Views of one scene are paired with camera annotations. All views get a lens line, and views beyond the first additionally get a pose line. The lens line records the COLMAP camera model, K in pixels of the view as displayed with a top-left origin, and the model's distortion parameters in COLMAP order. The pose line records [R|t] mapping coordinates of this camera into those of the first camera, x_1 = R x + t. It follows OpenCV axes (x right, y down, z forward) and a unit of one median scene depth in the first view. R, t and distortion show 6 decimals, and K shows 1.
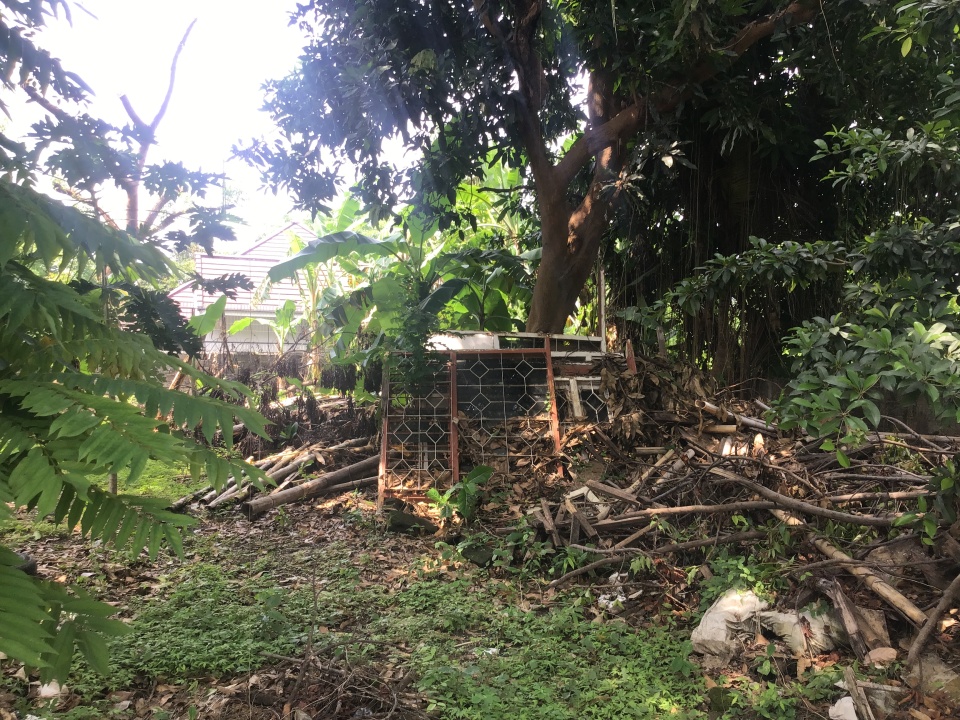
lens RADIAL K [[860.4, 0, 484.4], [0, 860.4, 348.8], [0, 0, 1]] dist [0.113157, -0.212418]
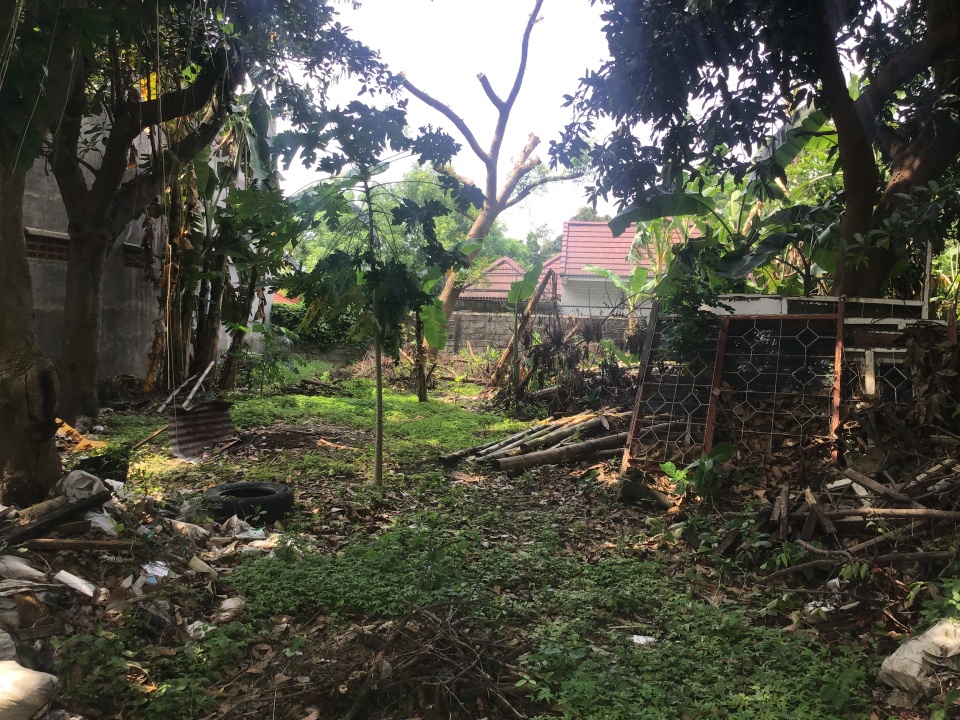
lens RADIAL K [[860.4, 0, 484.4], [0, 860.4, 348.8], [0, 0, 1]] dist [0.113157, -0.212418]
pose [[0.892585, 0.025582, -0.450152, 0.186285], [-0.007094, 0.999062, 0.042711, -0.000696], [0.450823, -0.034930, 0.891930, 0.073407]]
